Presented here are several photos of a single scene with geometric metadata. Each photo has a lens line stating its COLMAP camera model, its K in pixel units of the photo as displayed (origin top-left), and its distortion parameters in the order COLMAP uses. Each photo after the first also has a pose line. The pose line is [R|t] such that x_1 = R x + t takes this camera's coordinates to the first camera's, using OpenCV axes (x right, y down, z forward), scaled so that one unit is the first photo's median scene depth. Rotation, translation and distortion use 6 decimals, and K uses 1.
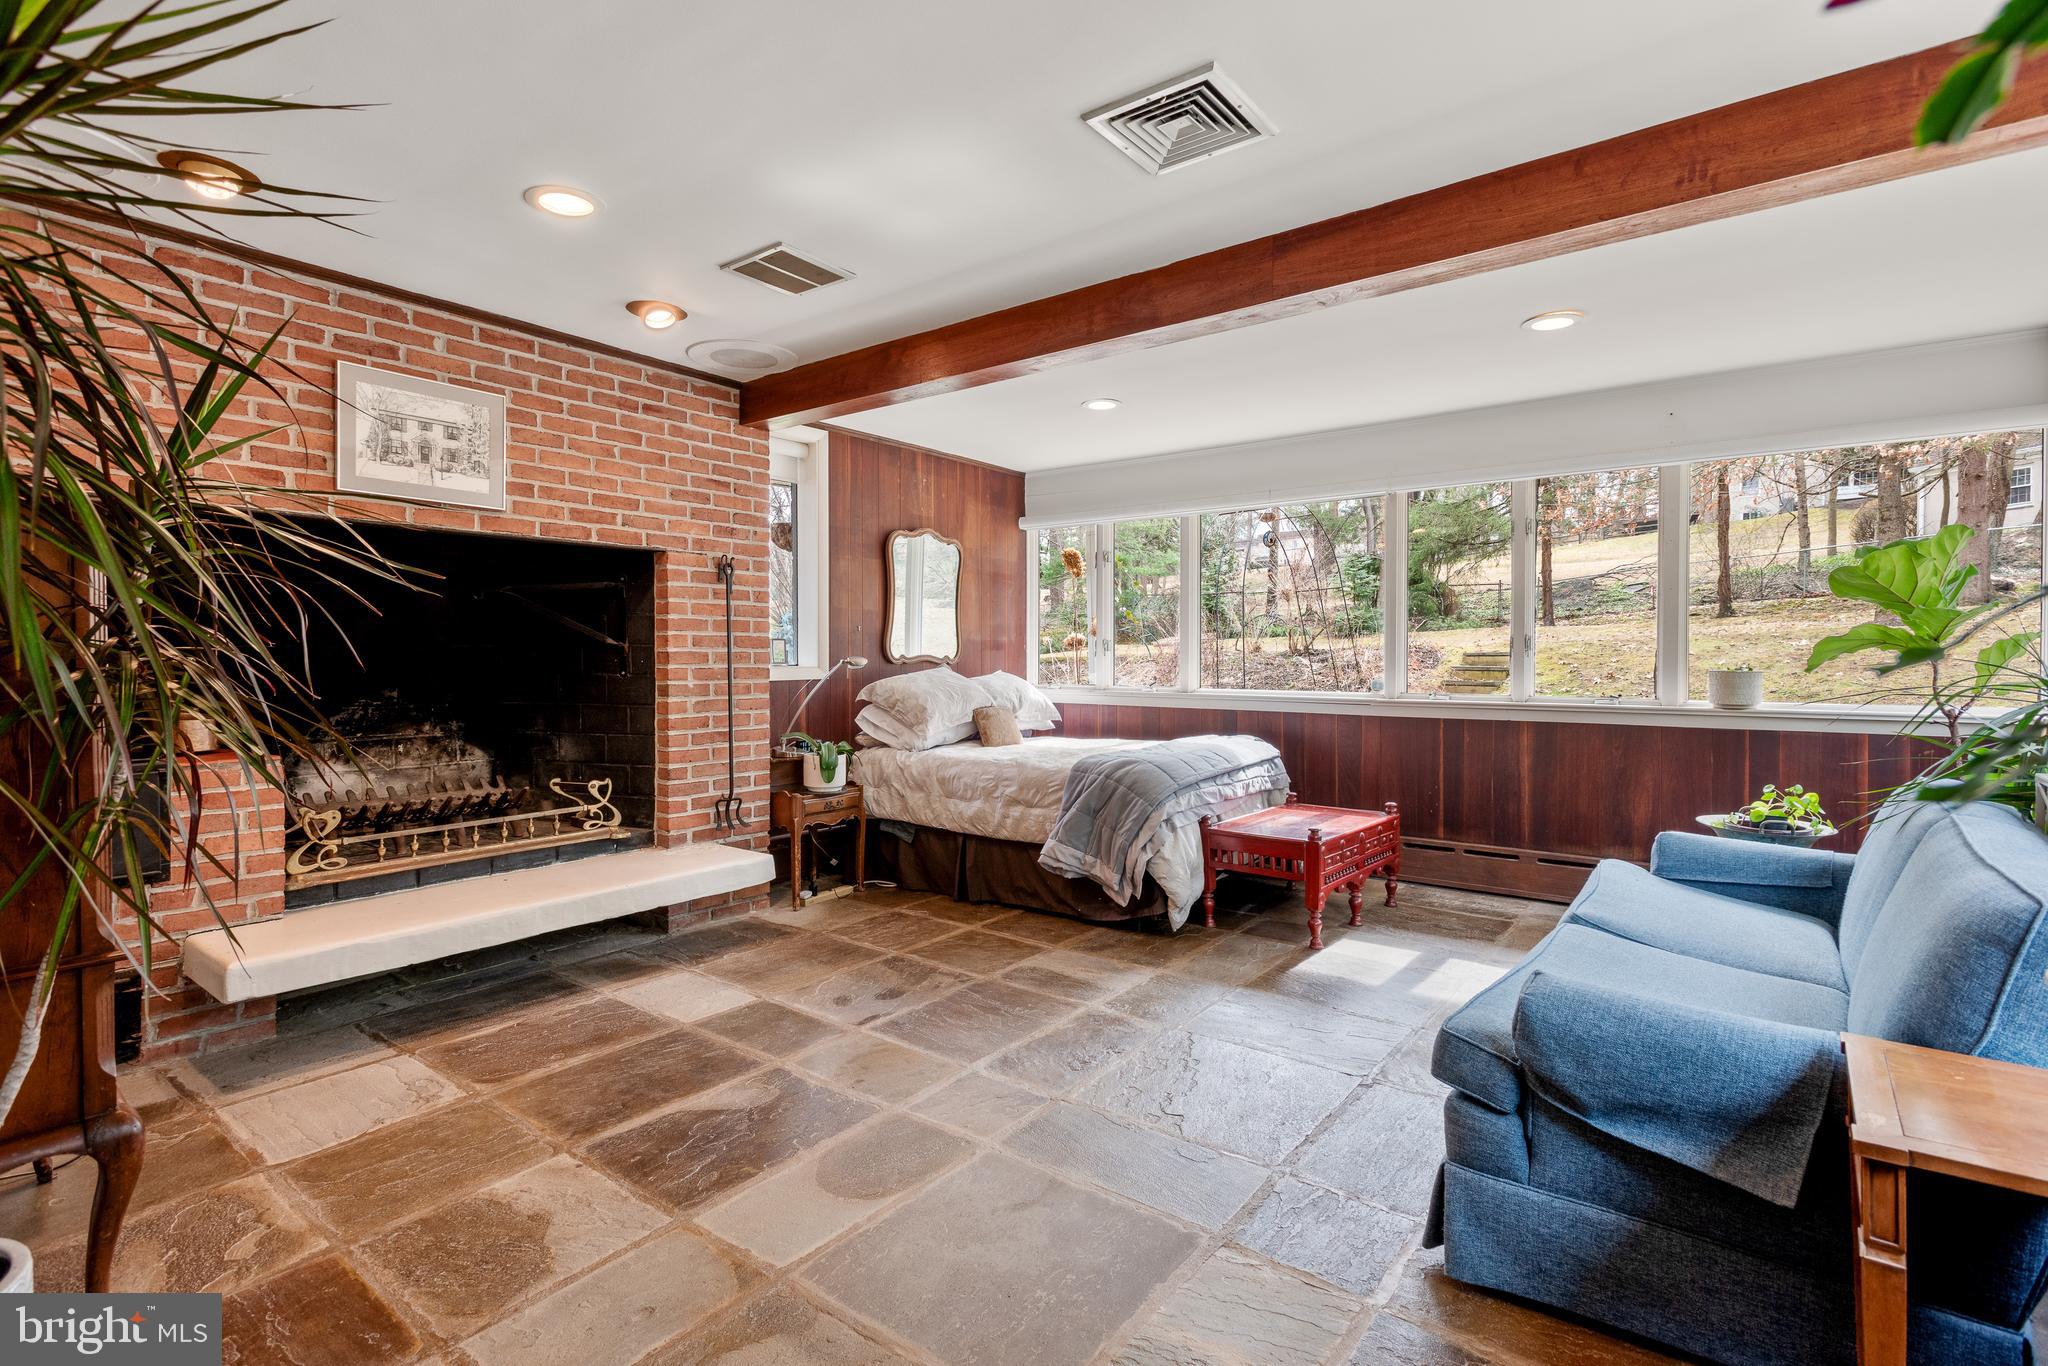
lens RADIAL K [[971.5, 0, 1017.8], [0, 971.5, 665.6], [0, 0, 1]] dist [0.020583, -0.004116]
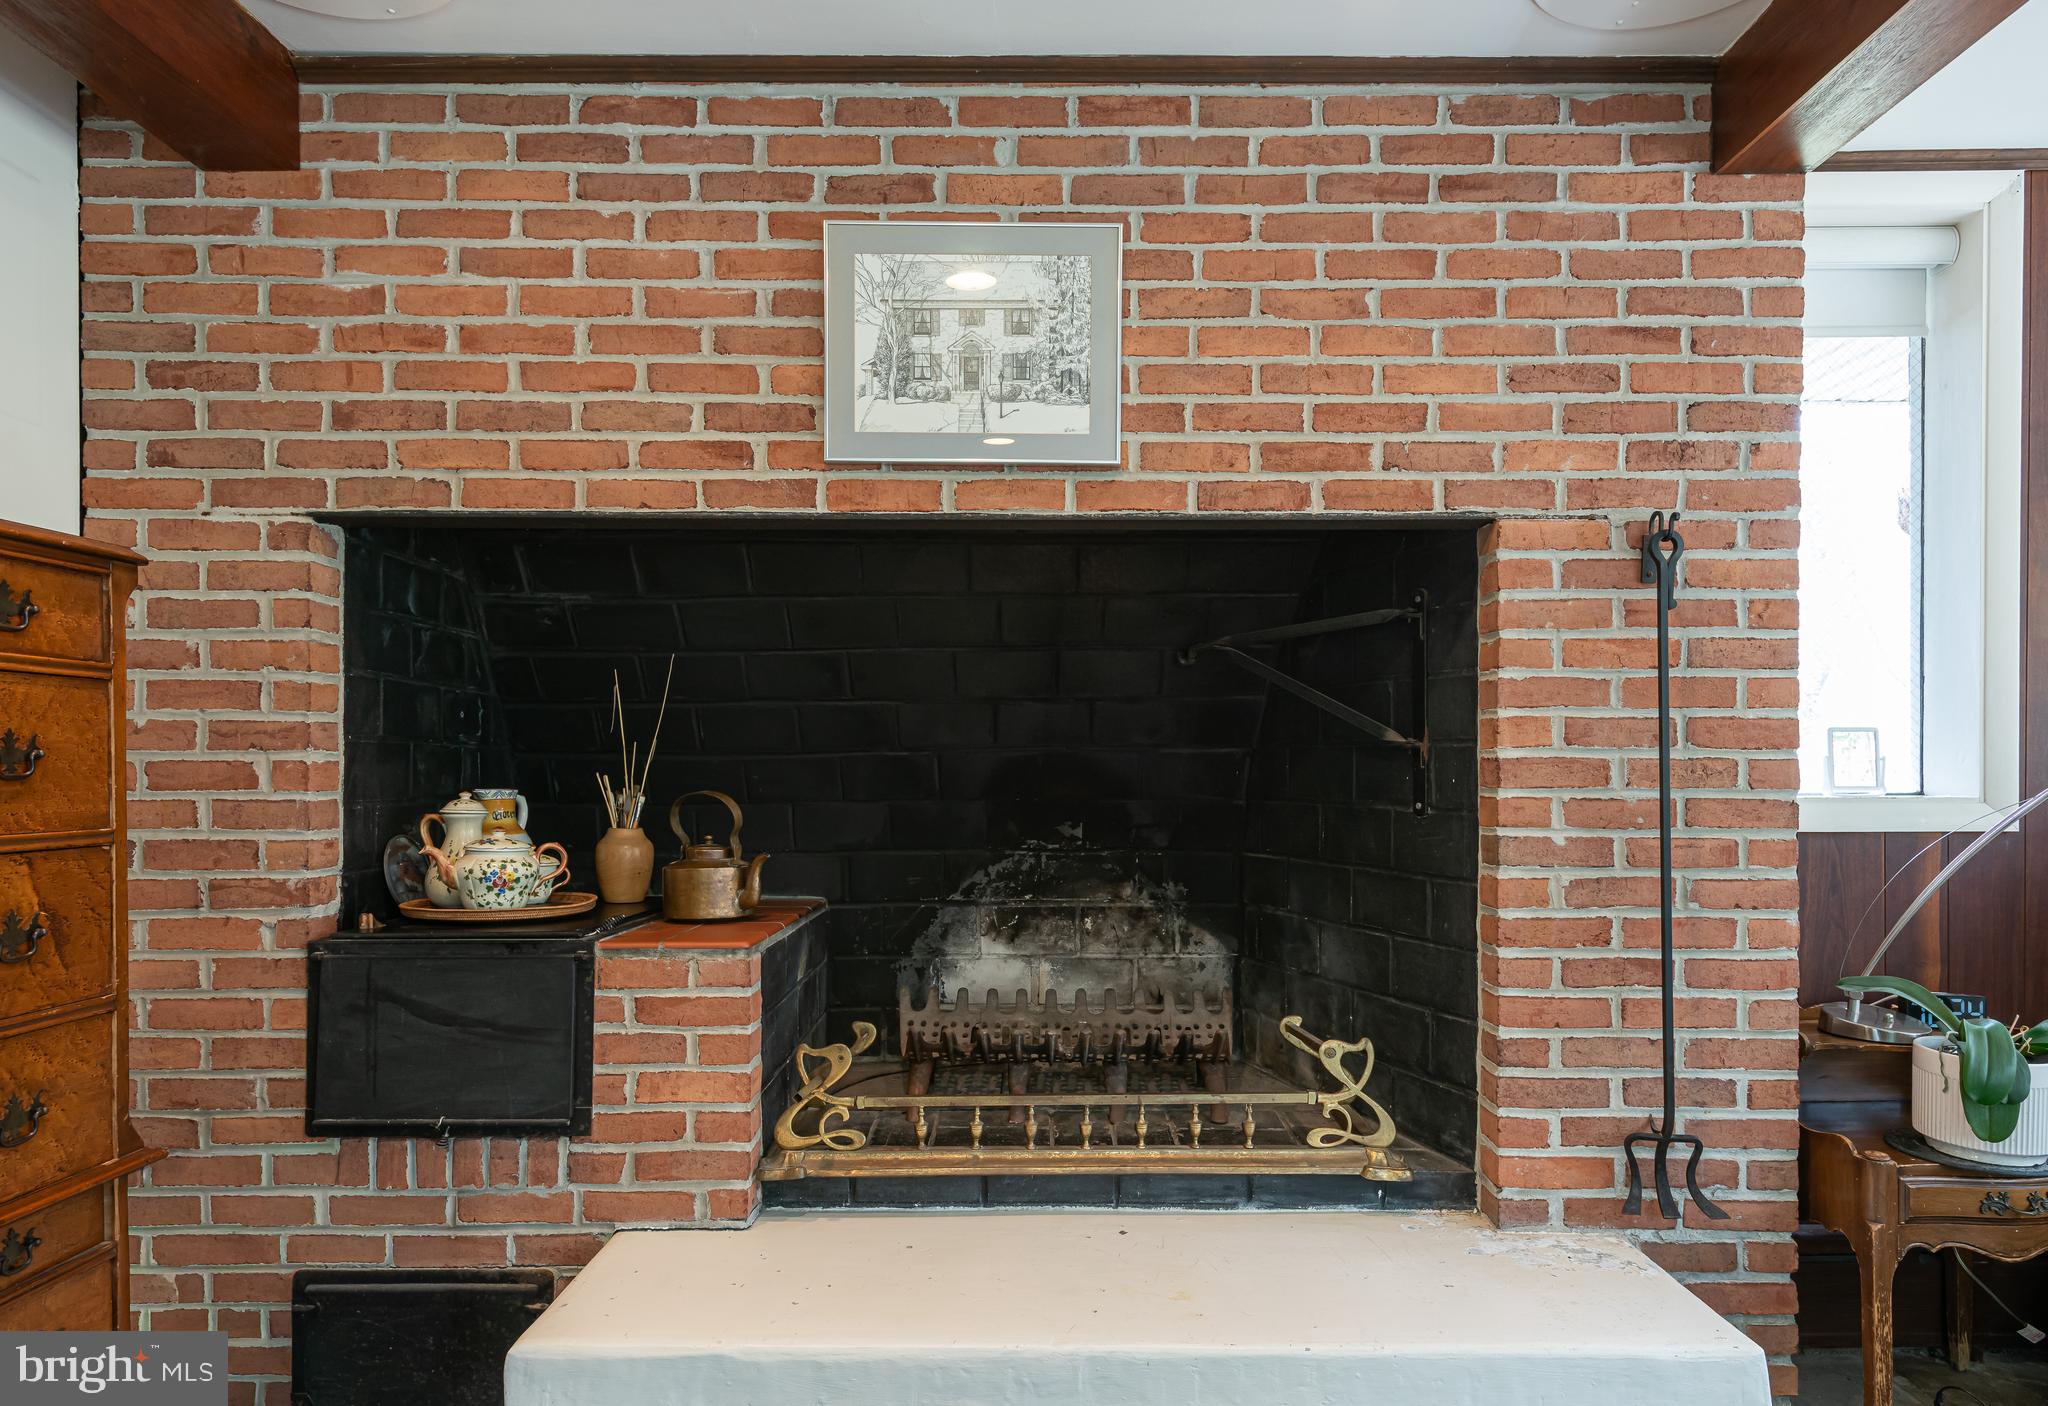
lens RADIAL K [[1216.2, 0, 1045.4], [0, 1216.2, 772.2], [0, 0, 1]] dist [0.026324, -0.008379]
pose [[0.615076, 0.003091, -0.788461, -0.068142], [-0.009537, 0.999948, -0.003519, -0.004690], [0.788410, 0.009684, 0.615074, 0.549724]]
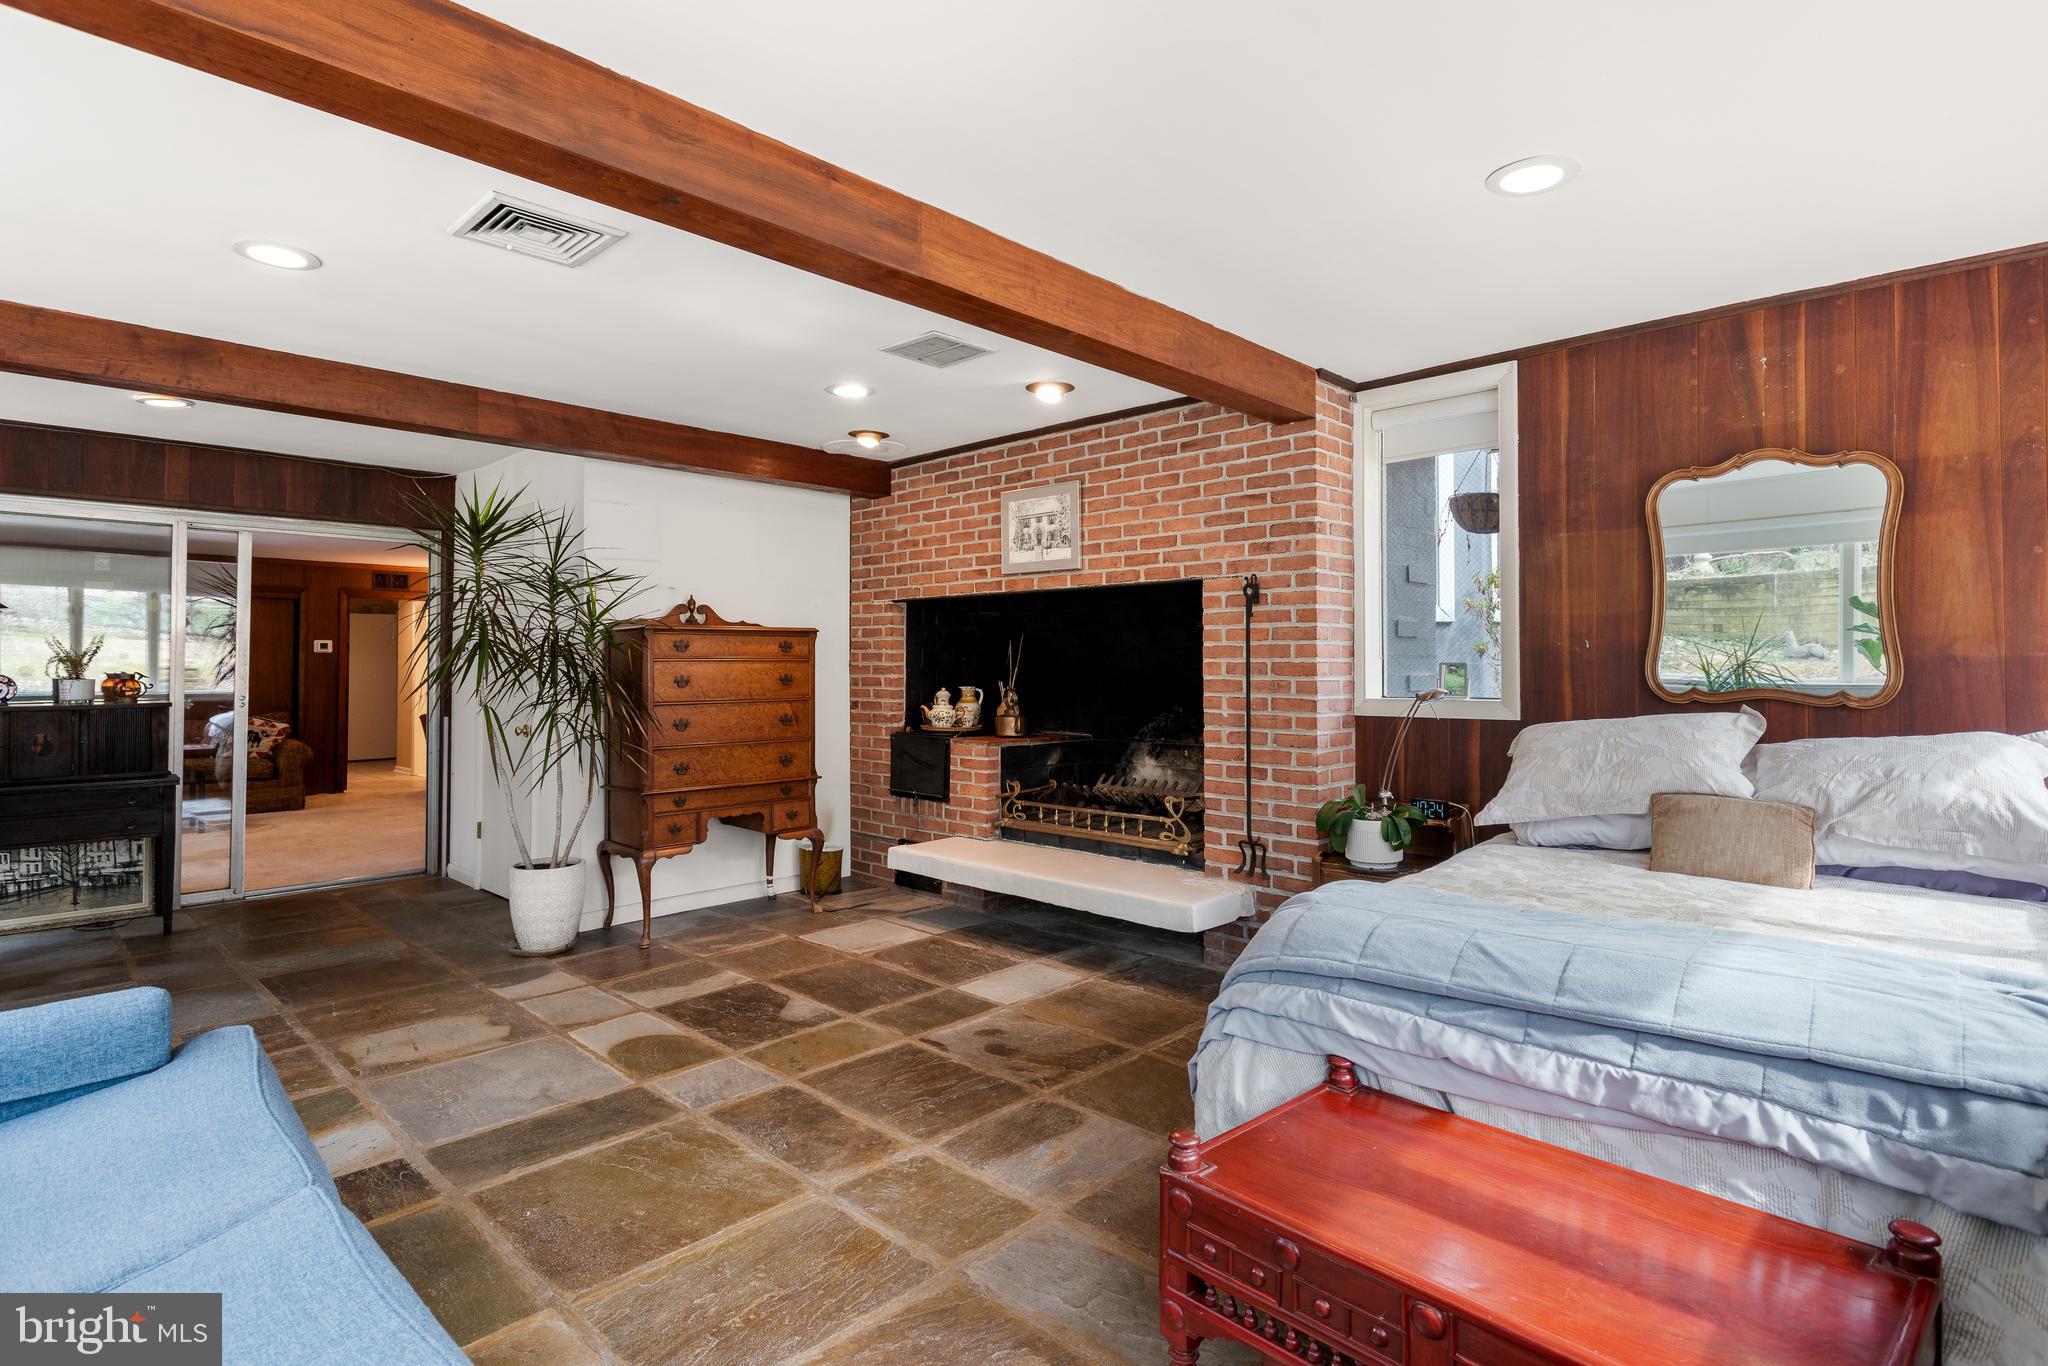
lens RADIAL K [[1017.6, 0, 1024.7], [0, 1017.6, 639.5], [0, 0, 1]] dist [0.000442, -0.000468]
pose [[-0.103691, -0.025532, -0.994282, 0.736817], [-0.009160, 0.999653, -0.024714, -0.029089], [0.994567, 0.006545, -0.103889, 0.971615]]
